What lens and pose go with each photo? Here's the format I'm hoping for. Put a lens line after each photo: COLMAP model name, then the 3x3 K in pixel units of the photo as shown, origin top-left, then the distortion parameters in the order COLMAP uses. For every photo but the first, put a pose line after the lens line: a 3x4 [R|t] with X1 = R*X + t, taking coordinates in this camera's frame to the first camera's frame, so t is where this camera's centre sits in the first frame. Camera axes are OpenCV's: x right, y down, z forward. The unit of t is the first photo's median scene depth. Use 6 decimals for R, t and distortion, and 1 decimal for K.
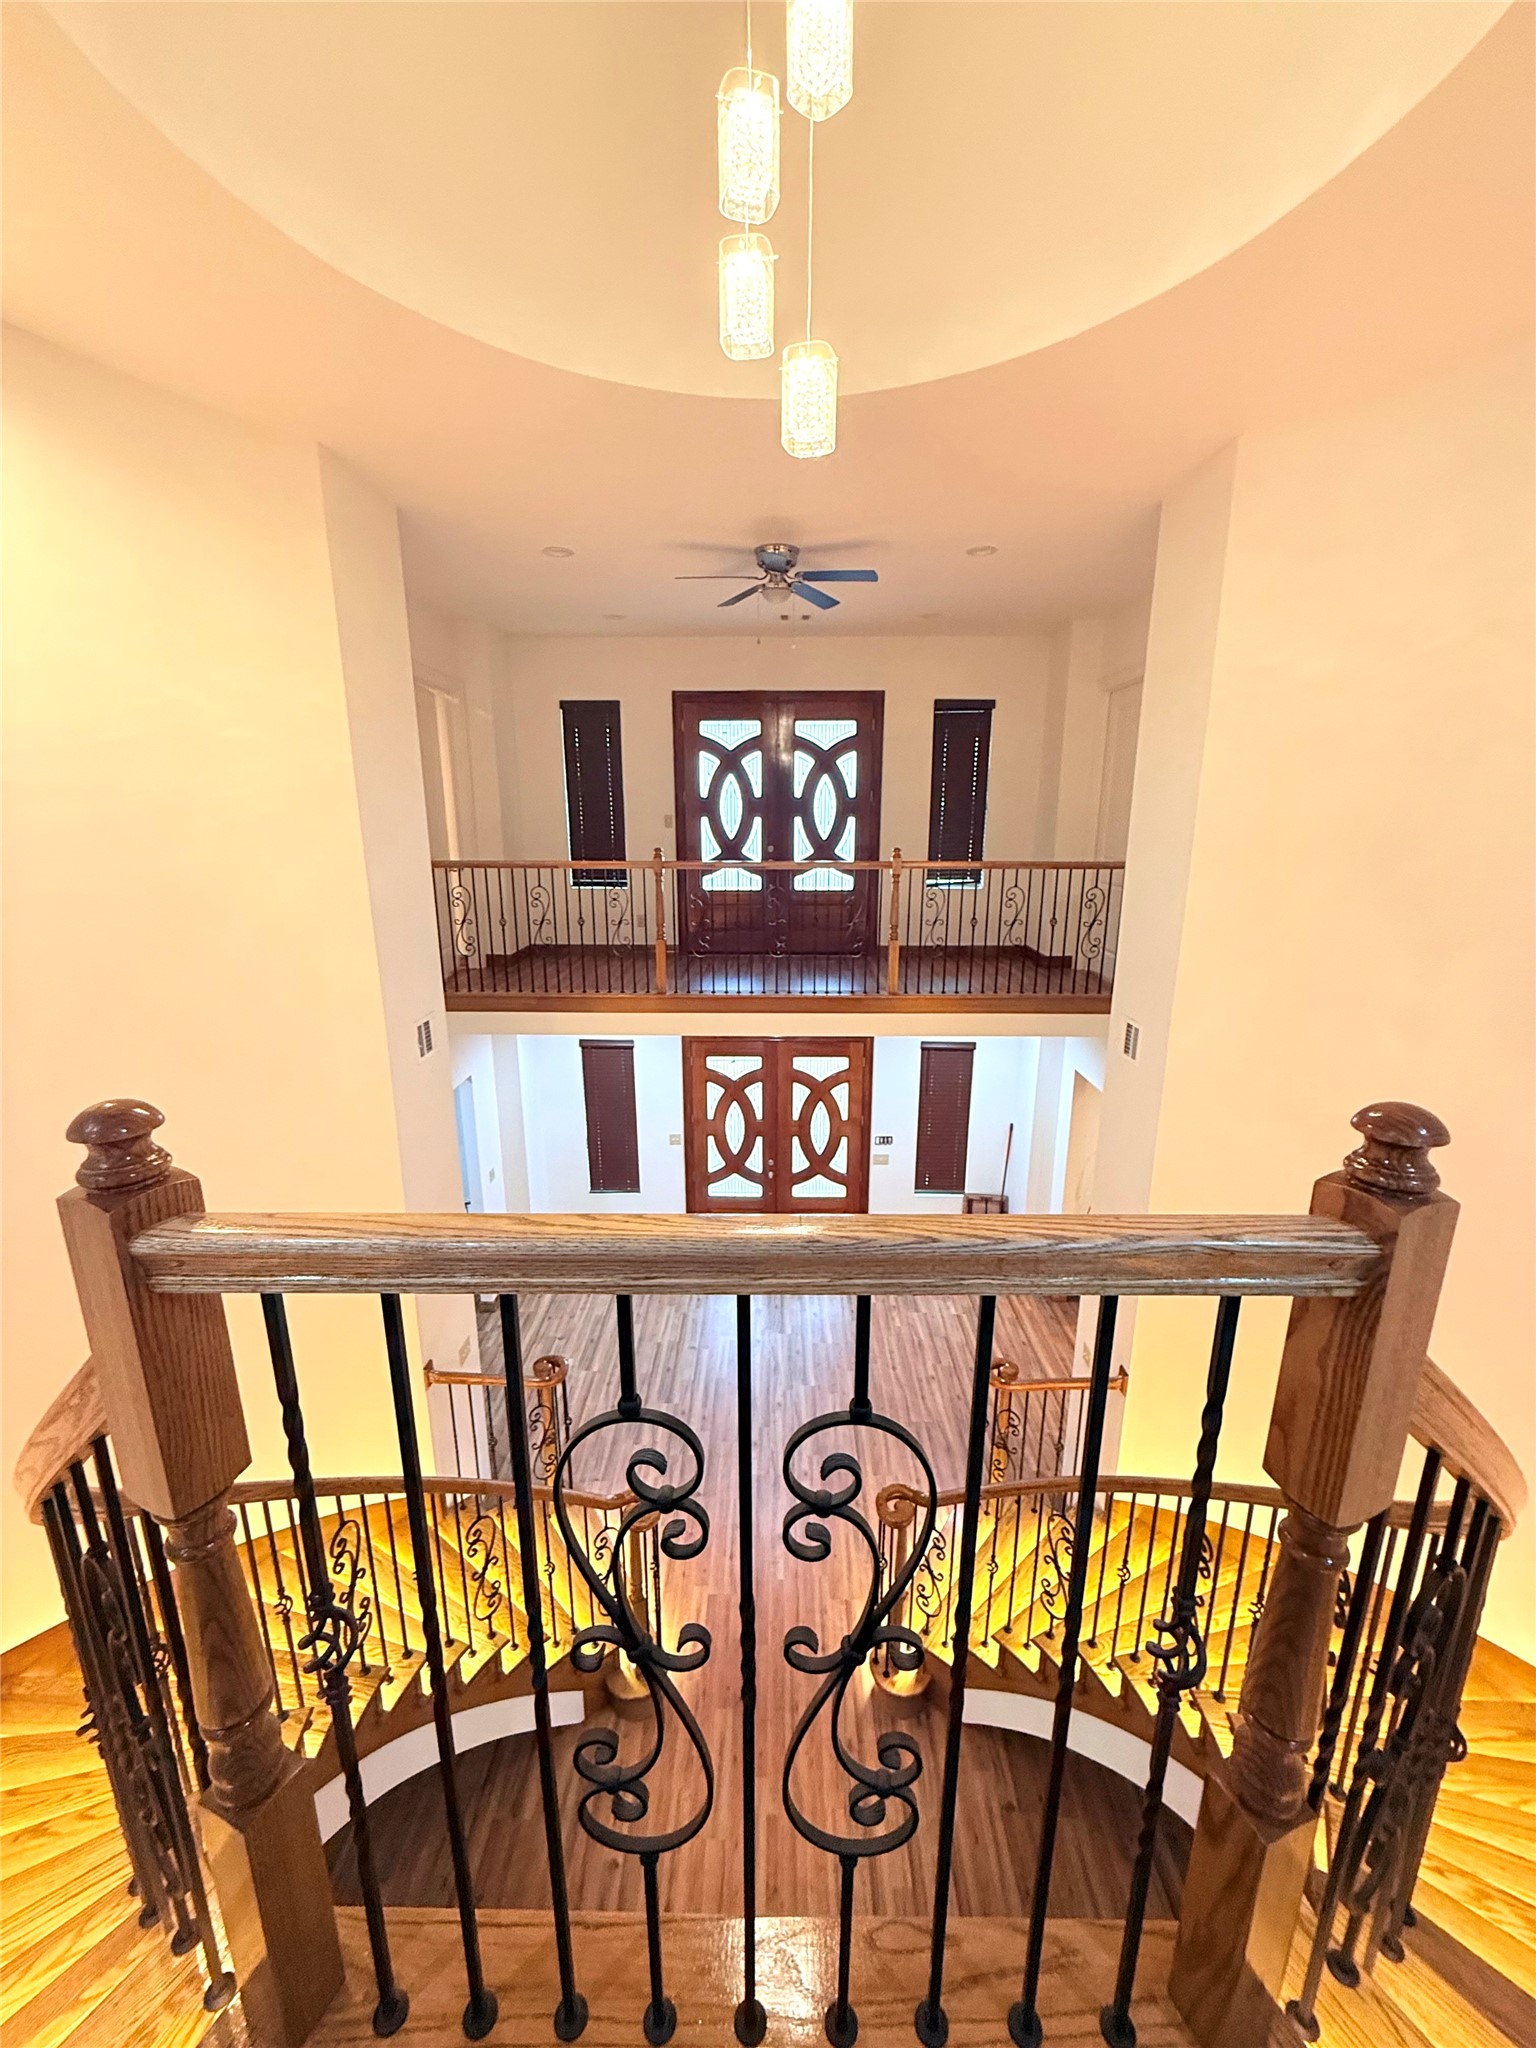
lens RADIAL K [[822.9, 0, 768.1], [0, 822.9, 1024.4], [0, 0, 1]] dist [-0.001583, 0.000371]
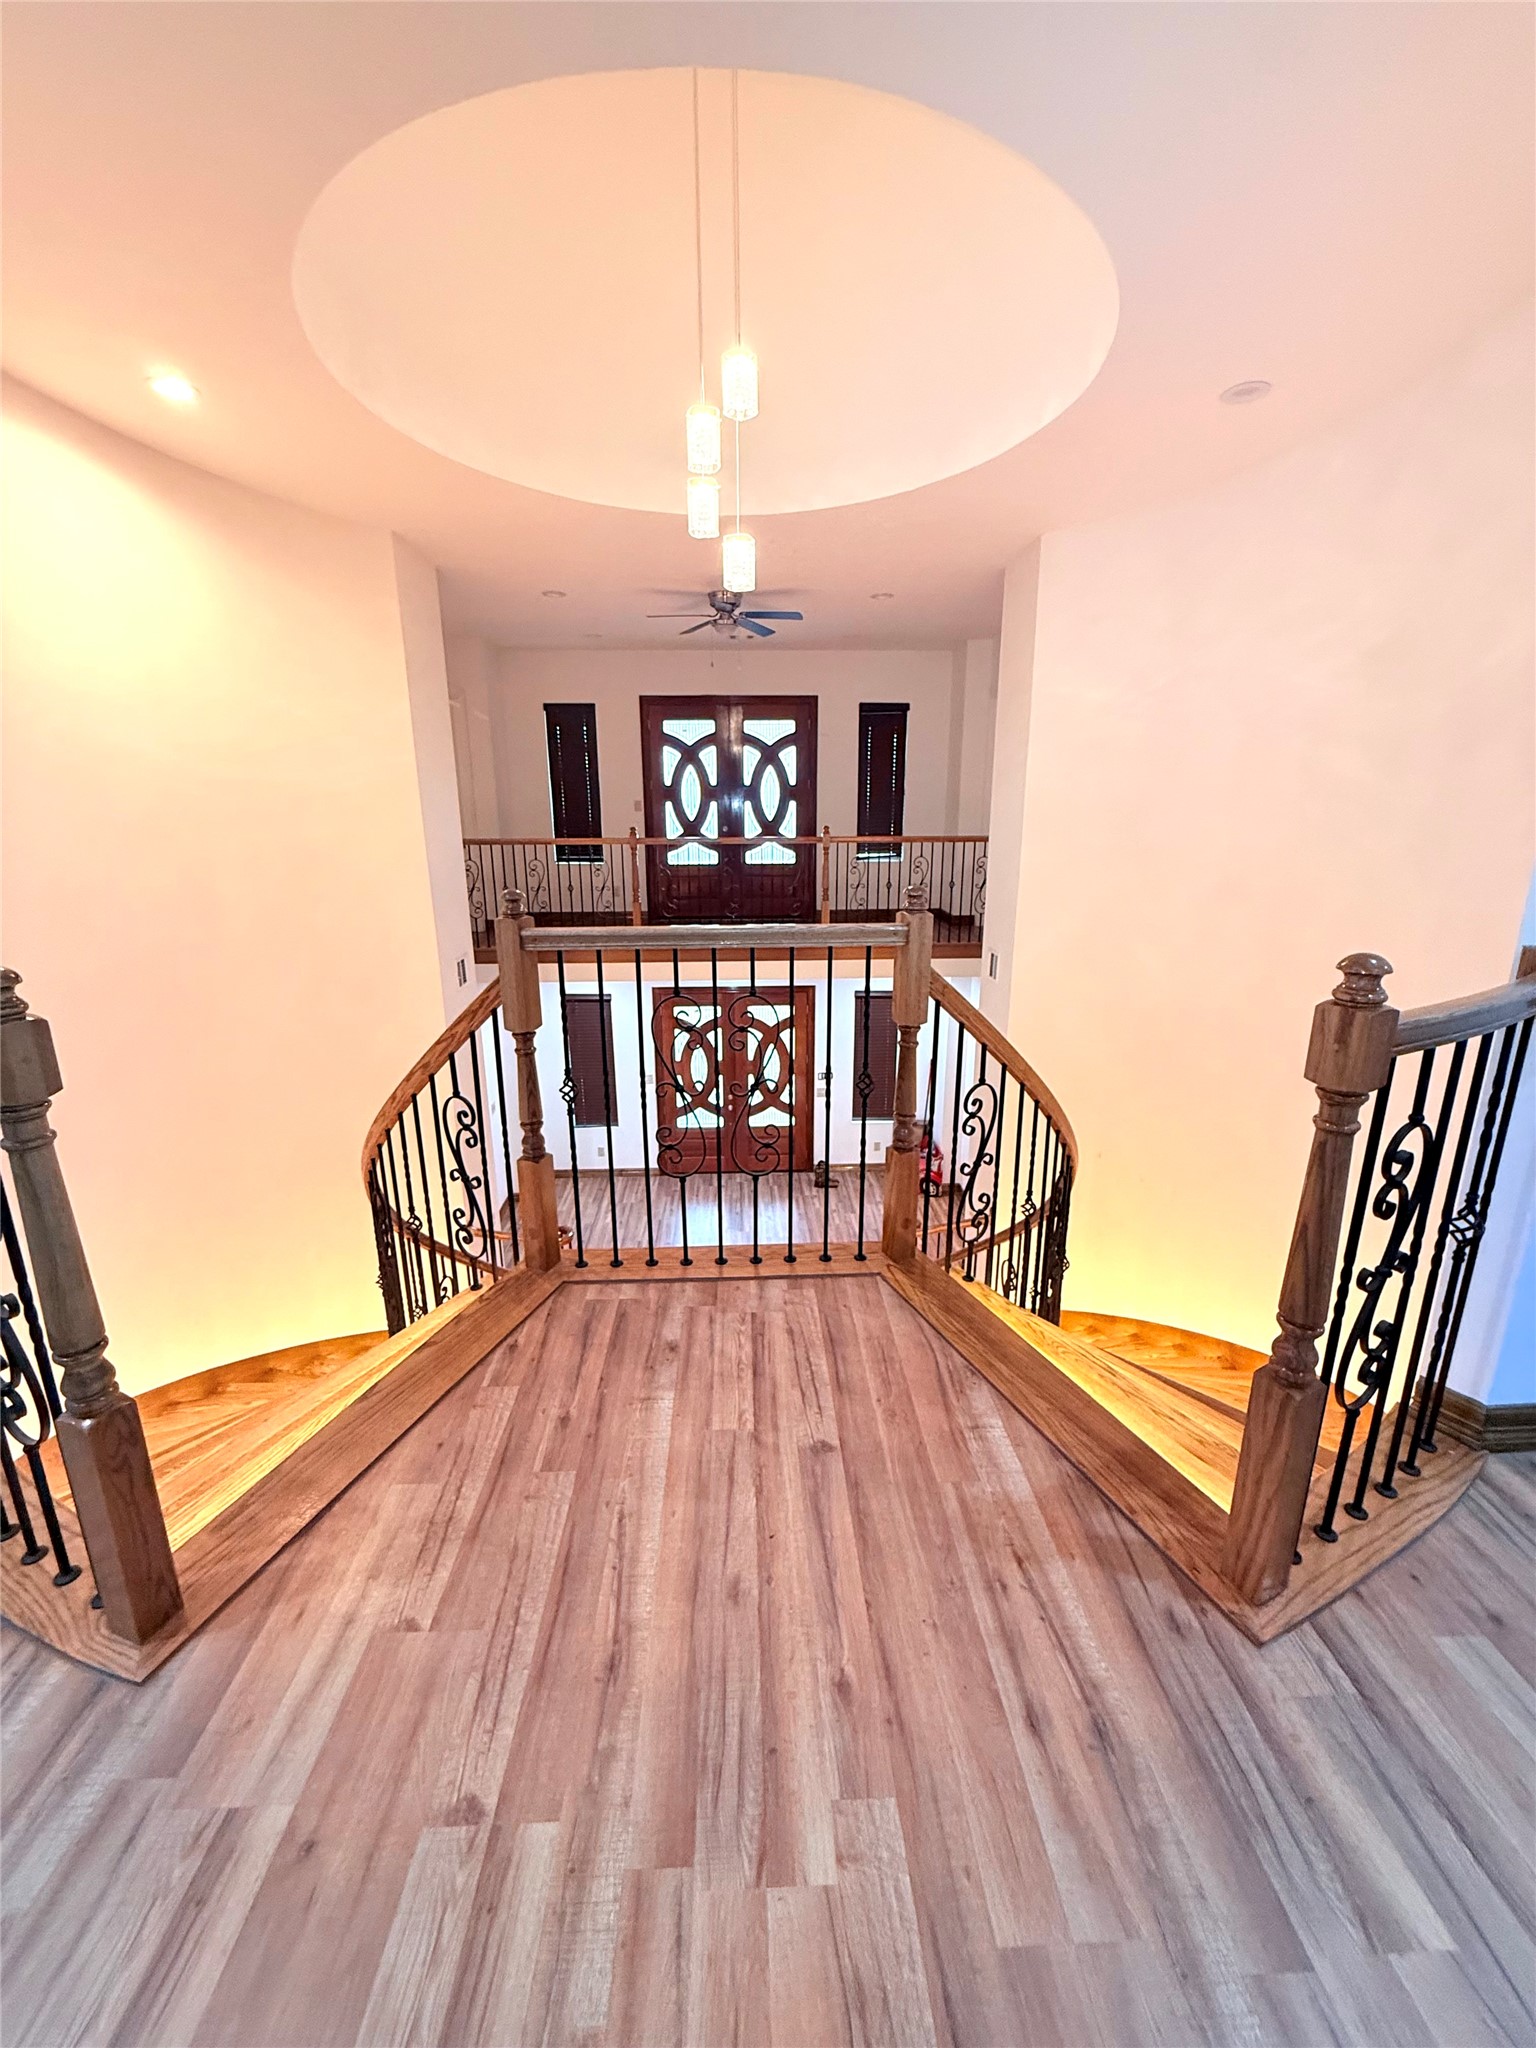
lens RADIAL K [[822.9, 0, 772.0], [0, 822.9, 1018.3], [0, 0, 1]] dist [-0.001583, 0.000371]
pose [[0.998363, -0.018787, 0.054013, 0.001600], [0.018051, 0.999738, 0.014083, 0.046768], [-0.054264, -0.013085, 0.998441, -0.197497]]
